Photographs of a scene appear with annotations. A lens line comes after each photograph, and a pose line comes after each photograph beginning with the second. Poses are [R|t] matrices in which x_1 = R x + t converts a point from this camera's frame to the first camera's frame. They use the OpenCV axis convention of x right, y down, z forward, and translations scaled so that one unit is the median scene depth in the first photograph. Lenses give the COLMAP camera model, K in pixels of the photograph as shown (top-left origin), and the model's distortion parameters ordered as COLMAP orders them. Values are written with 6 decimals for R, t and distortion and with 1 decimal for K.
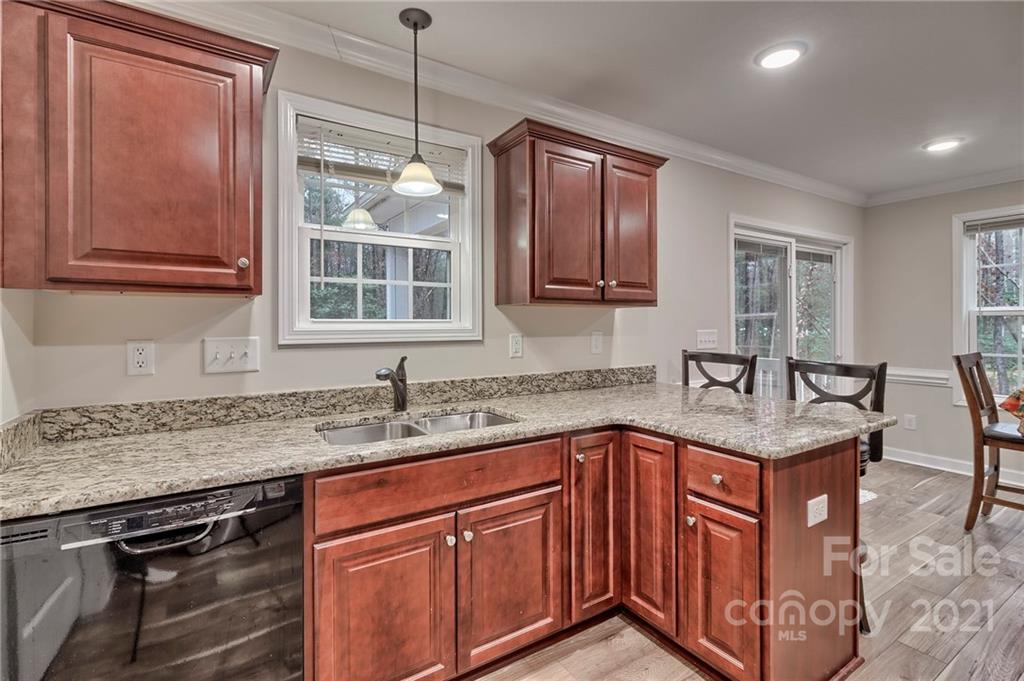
lens RADIAL K [[475.1, 0, 502.5], [0, 475.1, 322.6], [0, 0, 1]] dist [-0.000247, 0.000208]
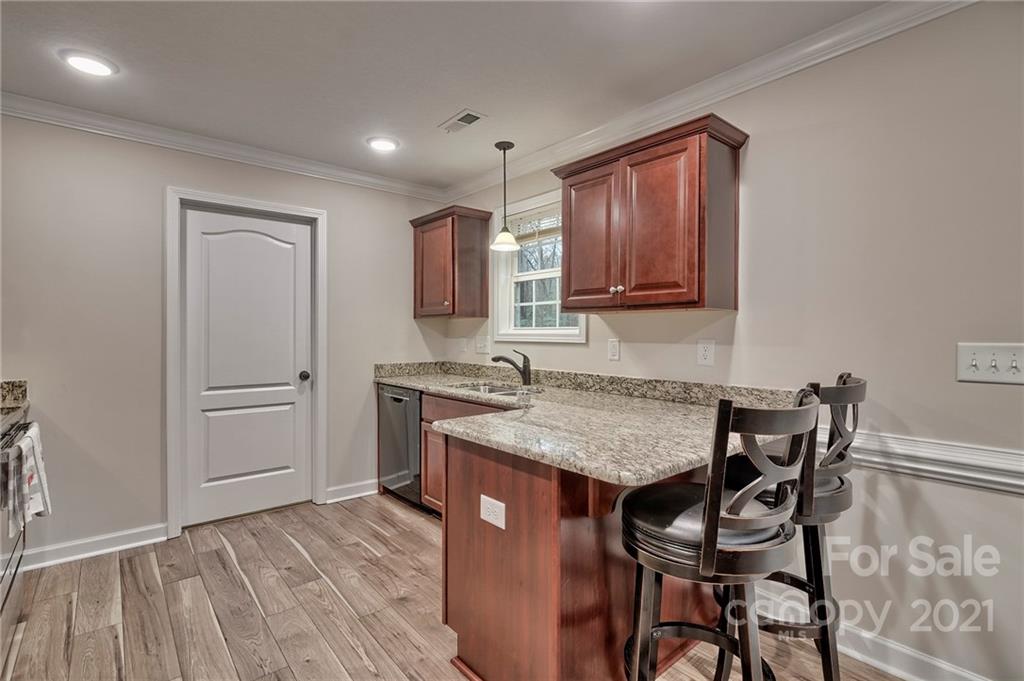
lens RADIAL K [[483.5, 0, 512.0], [0, 483.5, 340.5], [0, 0, 1]] dist [-0.002223, -0.000720]
pose [[0.138134, 0.016197, -0.990281, 1.130895], [-0.005191, 0.999864, 0.015630, 0.010156], [0.990400, 0.002982, 0.138199, 0.603547]]
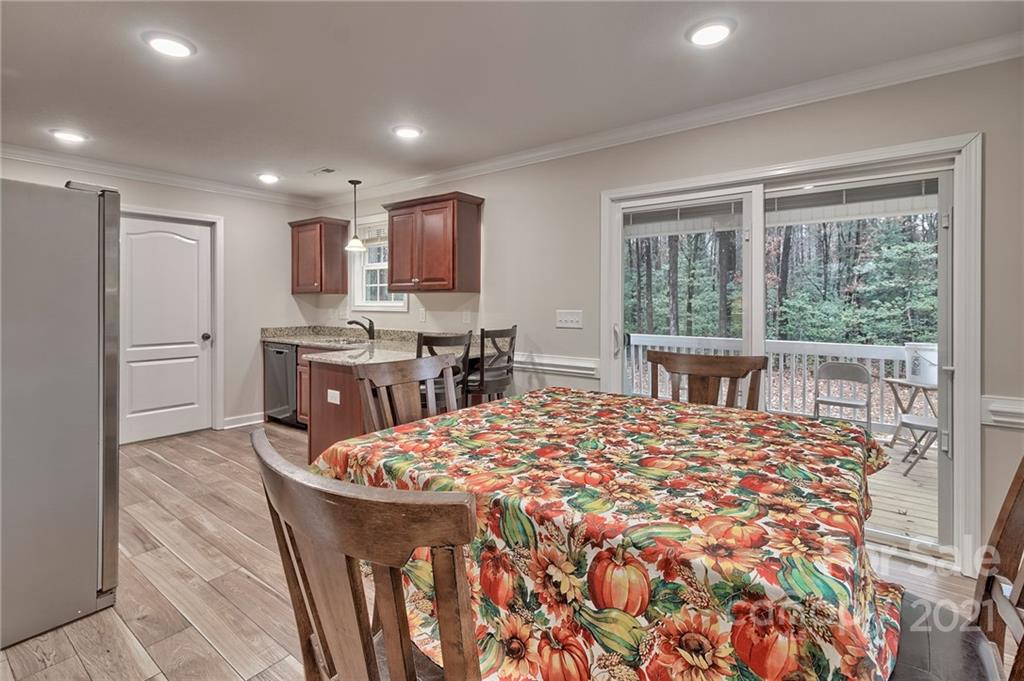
lens RADIAL K [[470.3, 0, 501.5], [0, 470.3, 308.9], [0, 0, 1]] dist [-0.000312, 0.000086]
pose [[0.346754, 0.013023, -0.937866, 1.842896], [-0.003567, 0.999915, 0.012565, -0.000870], [0.937949, -0.001012, 0.346771, 0.655940]]
